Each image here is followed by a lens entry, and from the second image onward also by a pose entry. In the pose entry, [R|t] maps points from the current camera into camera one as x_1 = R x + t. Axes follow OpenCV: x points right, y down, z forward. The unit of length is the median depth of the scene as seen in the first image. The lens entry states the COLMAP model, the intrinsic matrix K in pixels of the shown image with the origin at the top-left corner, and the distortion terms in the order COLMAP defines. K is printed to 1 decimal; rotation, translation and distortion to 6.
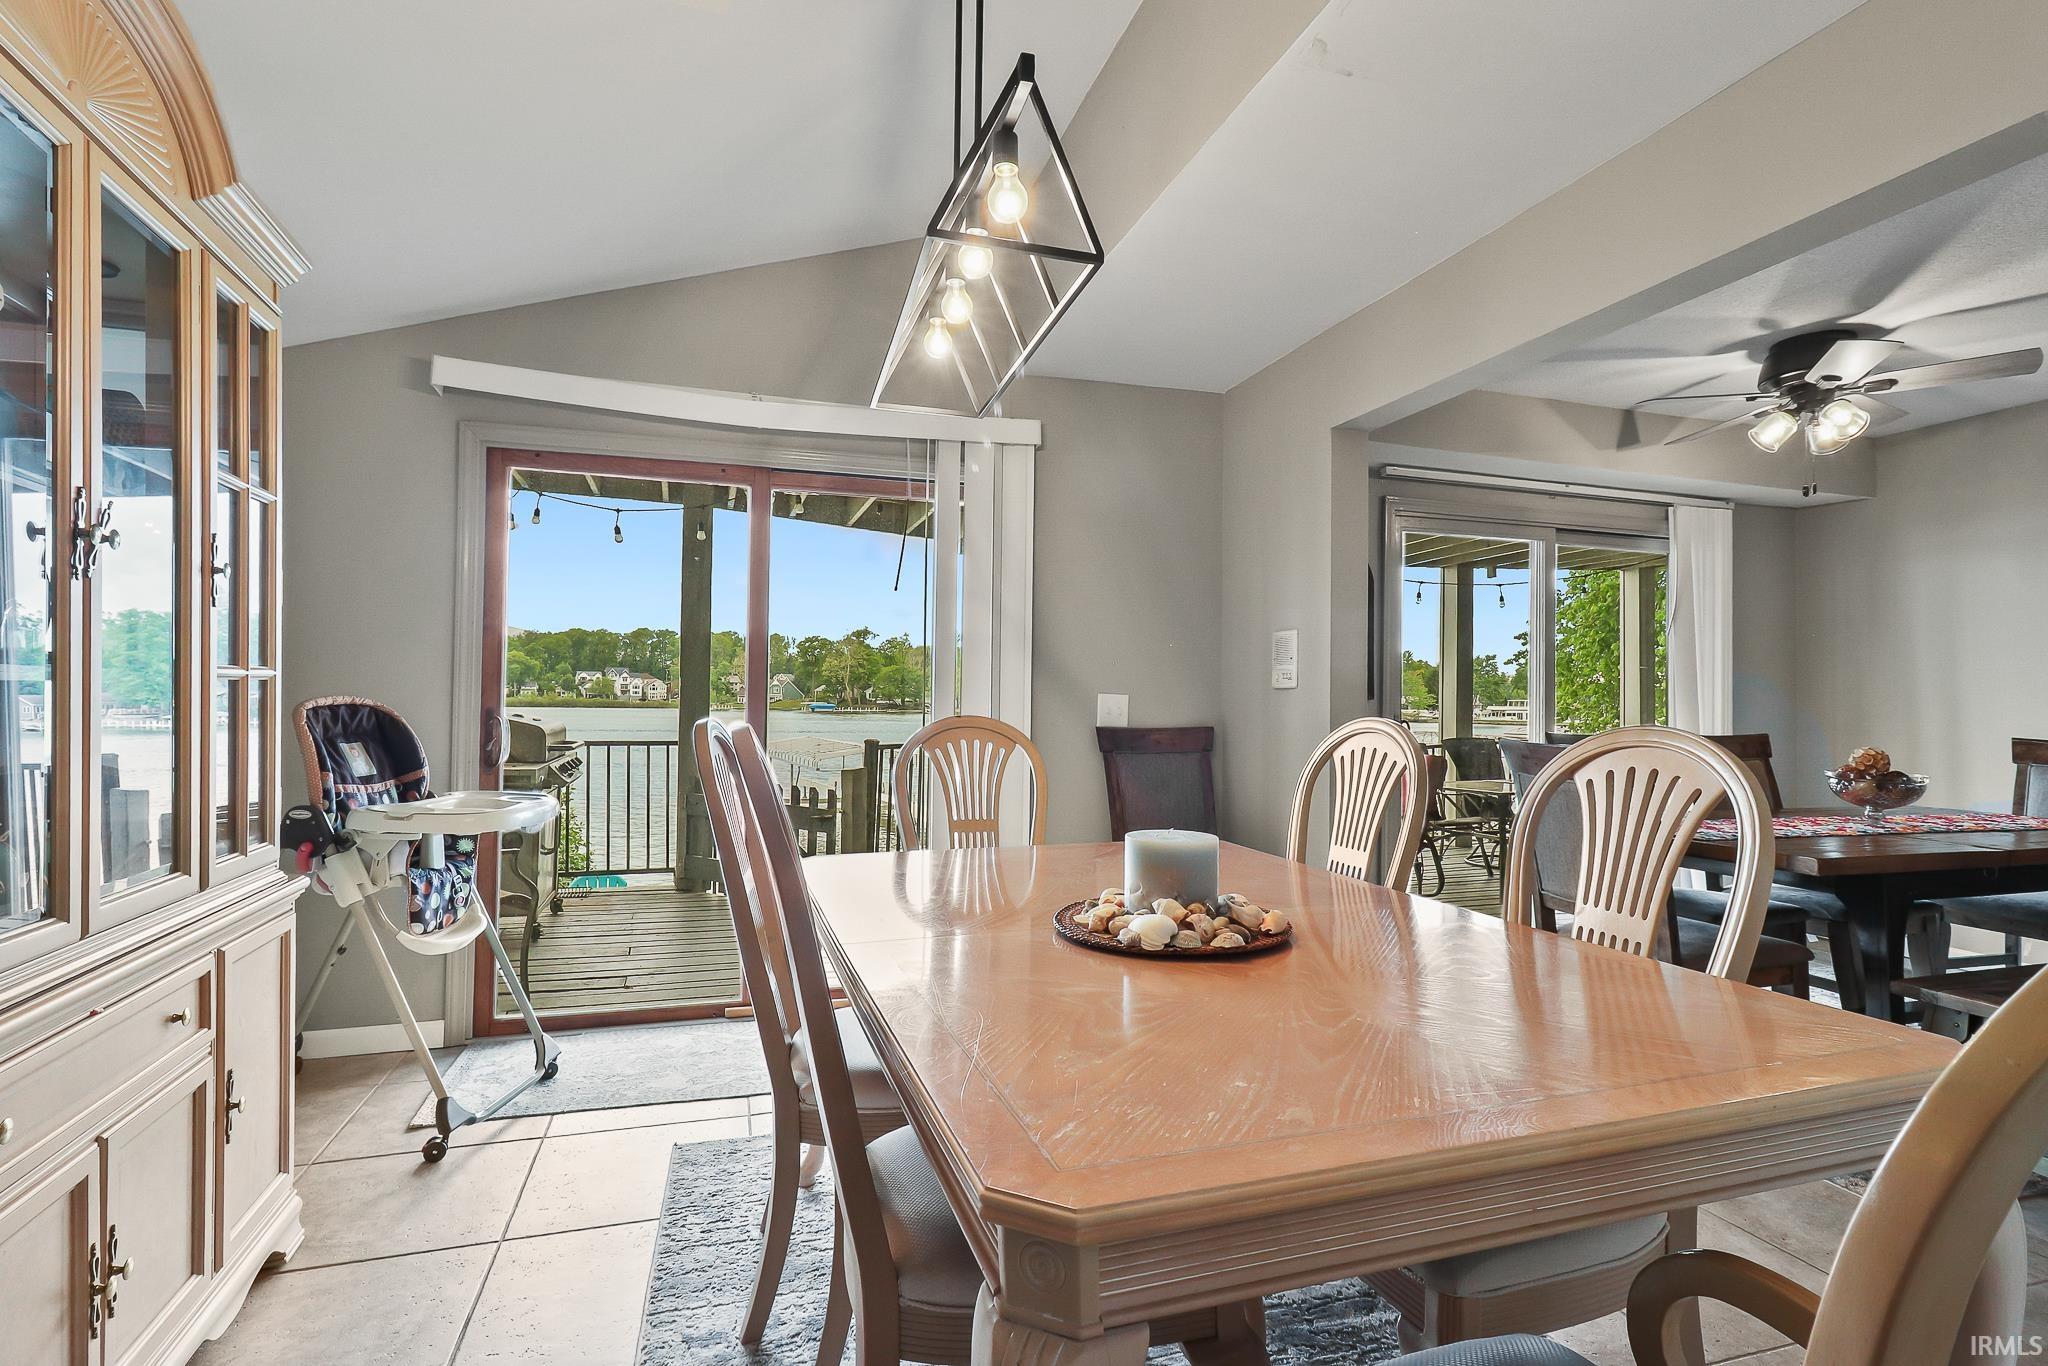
lens RADIAL K [[967.1, 0, 1021.1], [0, 967.1, 694.2], [0, 0, 1]] dist [0.001812, -0.000780]
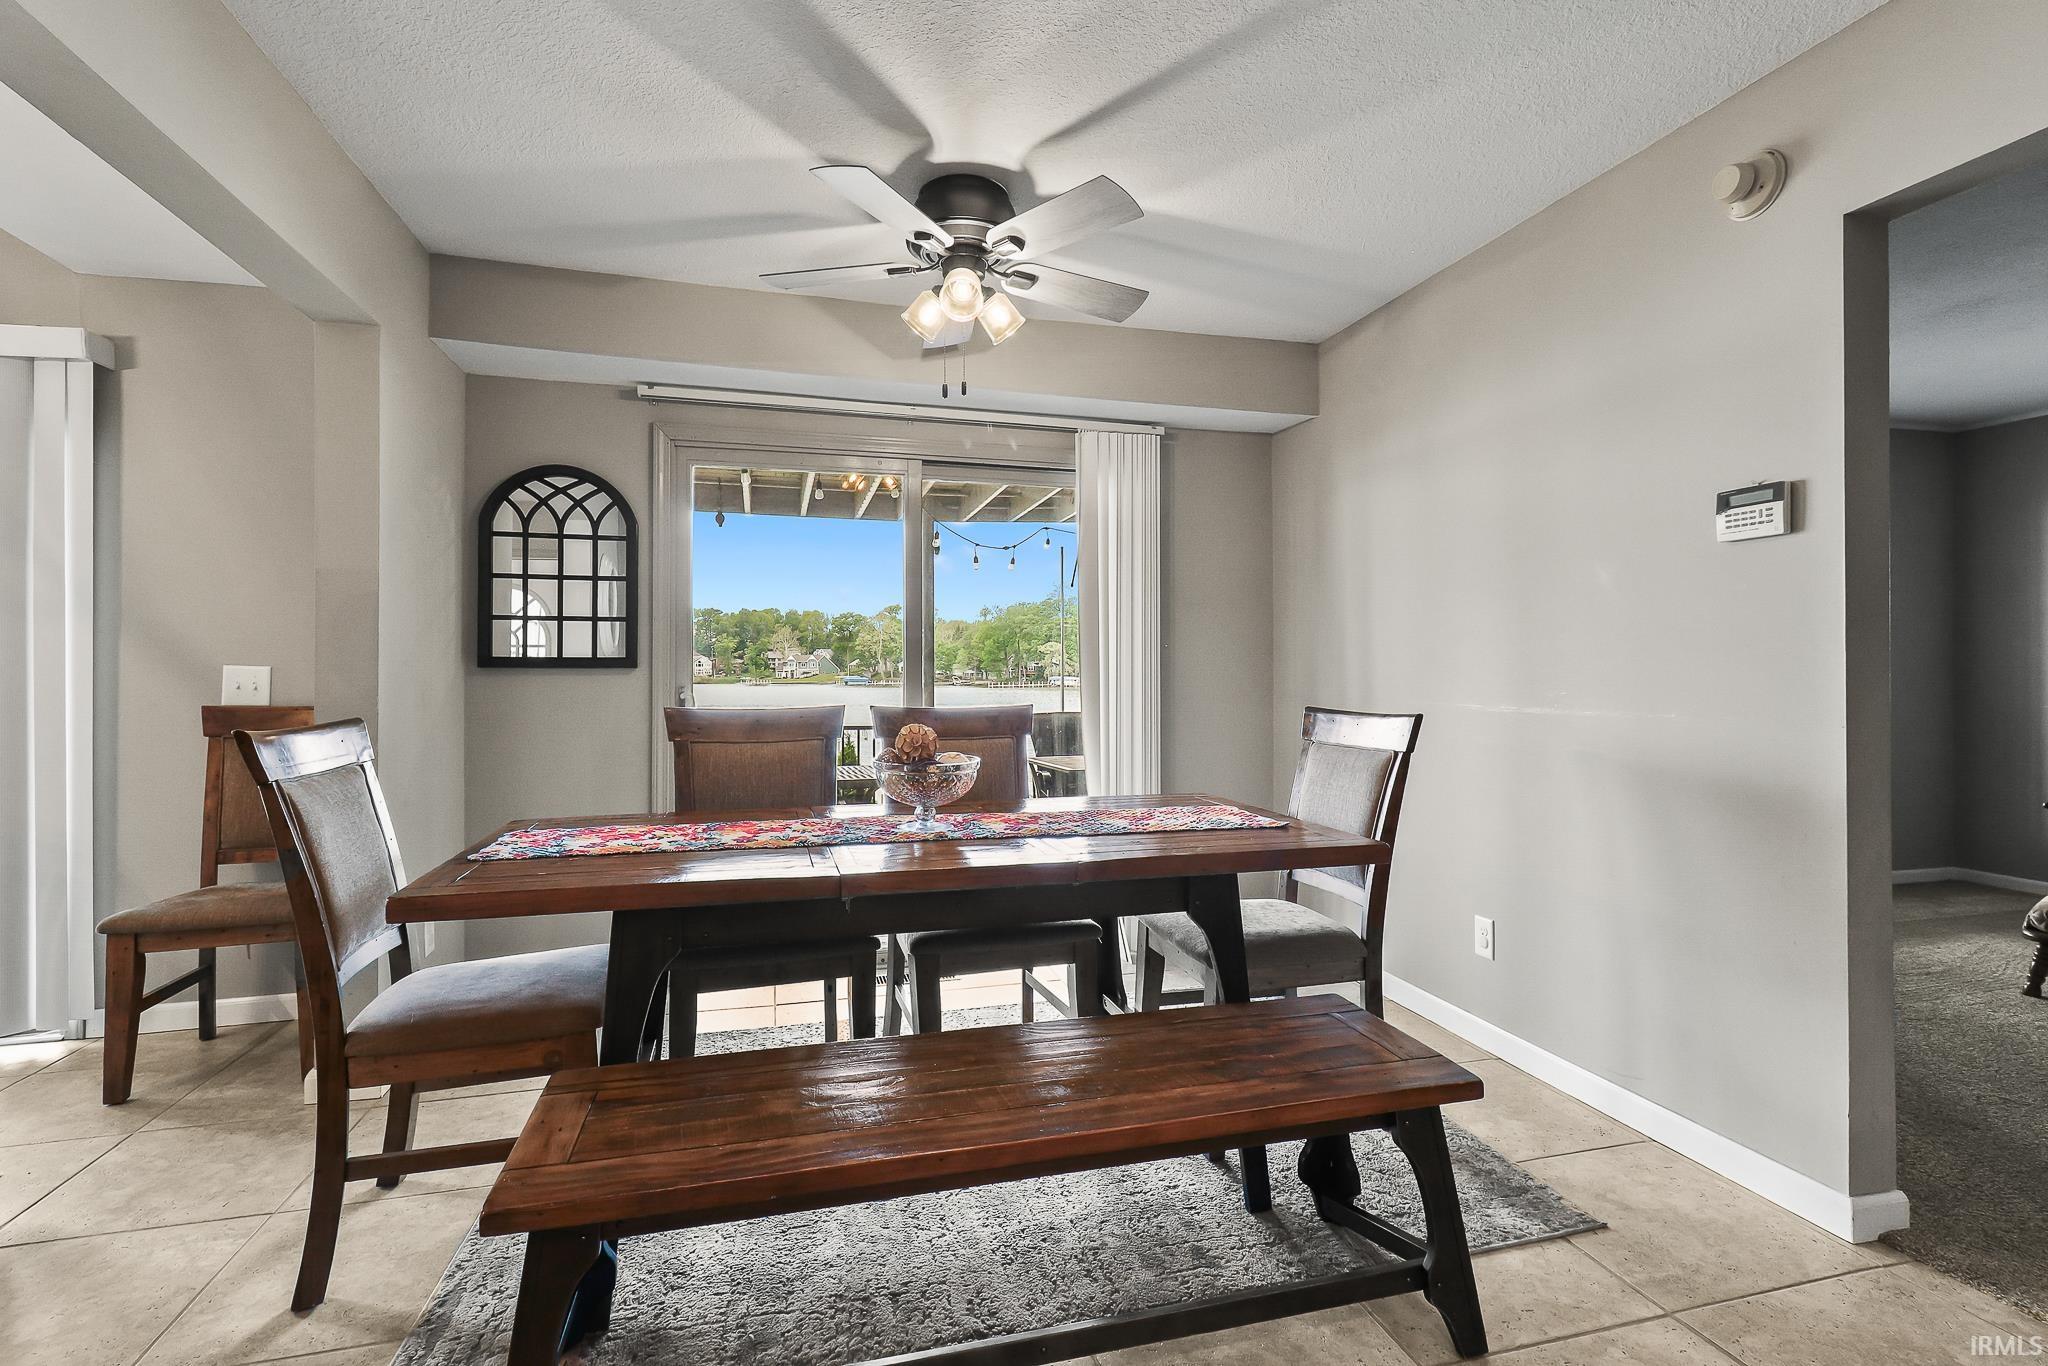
lens RADIAL K [[967.1, 0, 1035.4], [0, 967.1, 668.6], [0, 0, 1]] dist [0.001812, -0.000780]
pose [[0.998115, -0.004352, -0.061209, 0.686215], [0.004325, 0.999990, -0.000564, 0.004946], [0.061211, 0.000298, 0.998125, 0.187158]]
